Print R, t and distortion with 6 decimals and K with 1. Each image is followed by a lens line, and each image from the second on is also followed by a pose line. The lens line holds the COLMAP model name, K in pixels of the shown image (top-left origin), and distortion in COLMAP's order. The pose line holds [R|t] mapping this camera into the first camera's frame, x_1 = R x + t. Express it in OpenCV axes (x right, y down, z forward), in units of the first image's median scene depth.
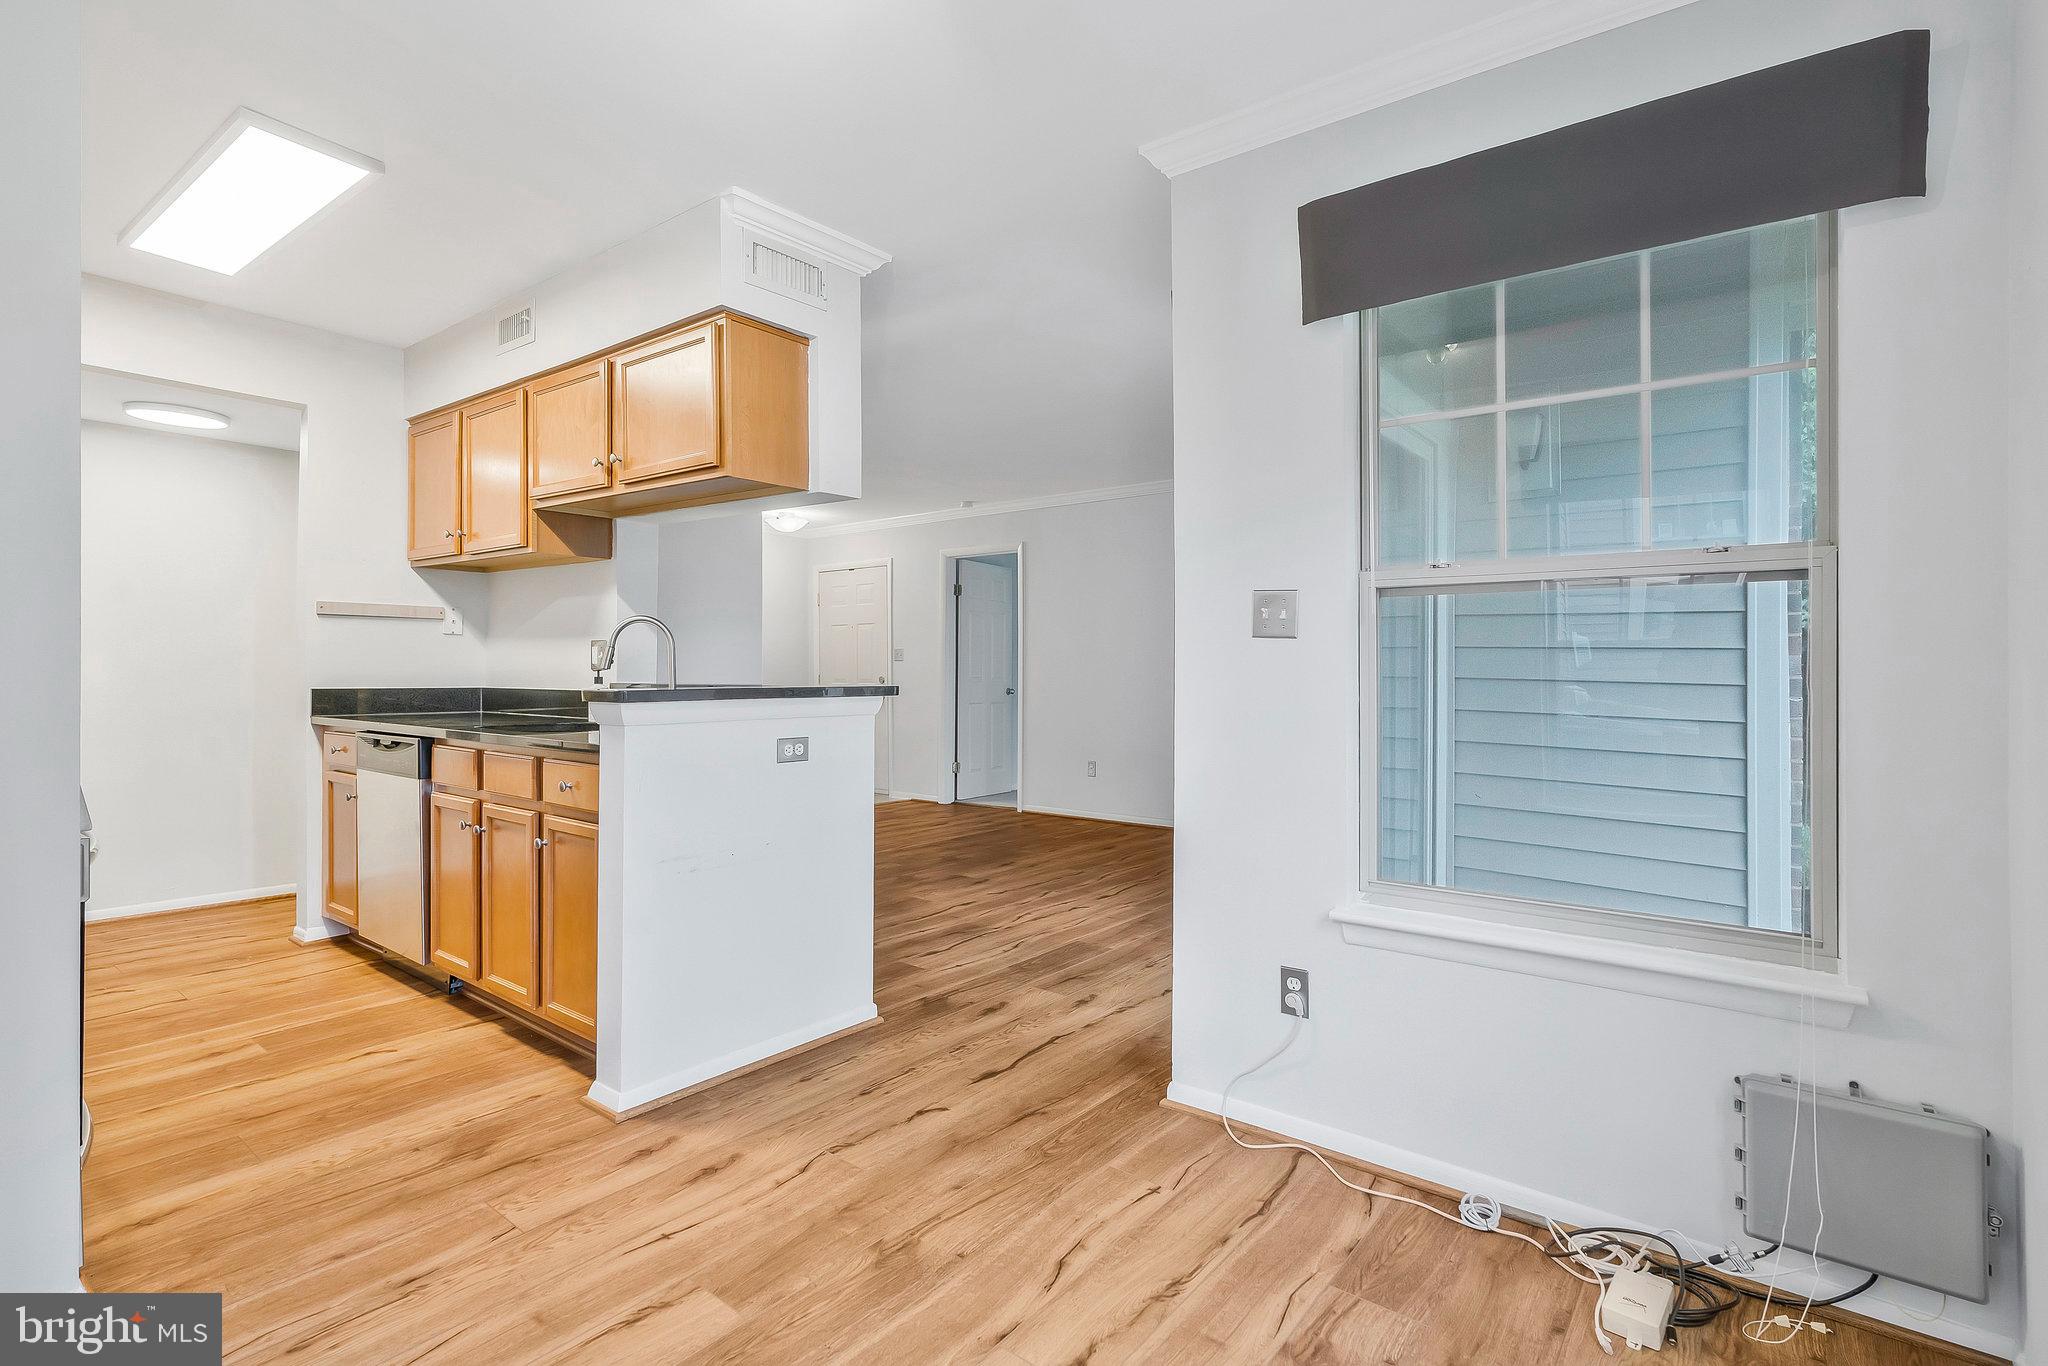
lens RADIAL K [[946.1, 0, 1018.6], [0, 946.1, 668.9], [0, 0, 1]] dist [-0.005798, 0.003052]
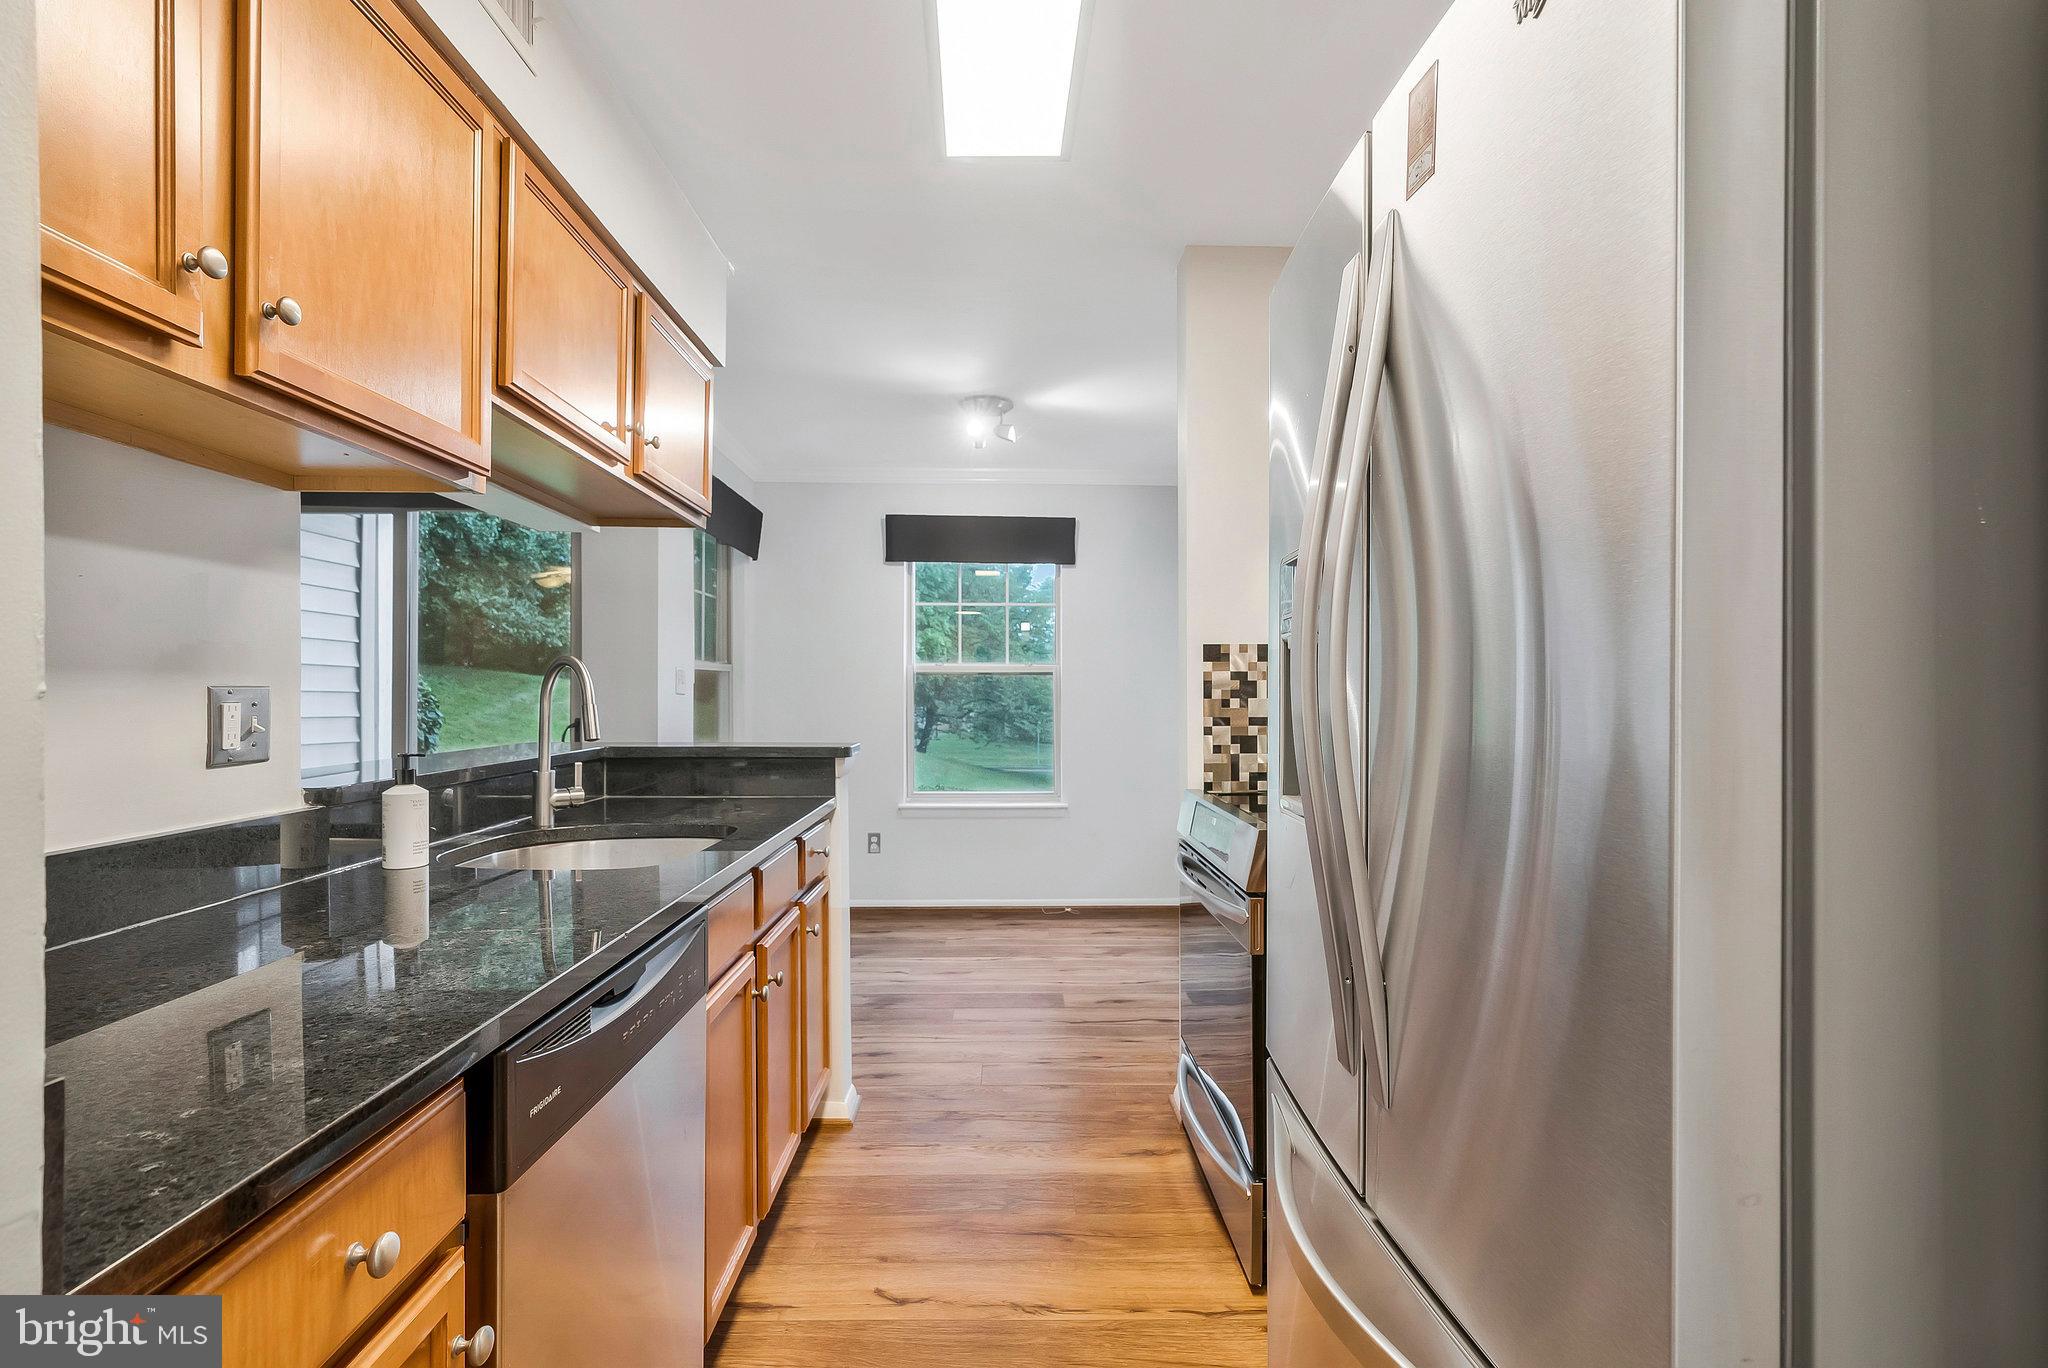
lens RADIAL K [[946.1, 0, 1014.8], [0, 946.1, 694.4], [0, 0, 1]] dist [-0.005798, 0.003052]
pose [[-0.620897, -0.008616, 0.783845, -0.974672], [-0.003890, 0.999961, 0.007910, -0.032326], [-0.783882, 0.001862, -0.620907, 1.039860]]
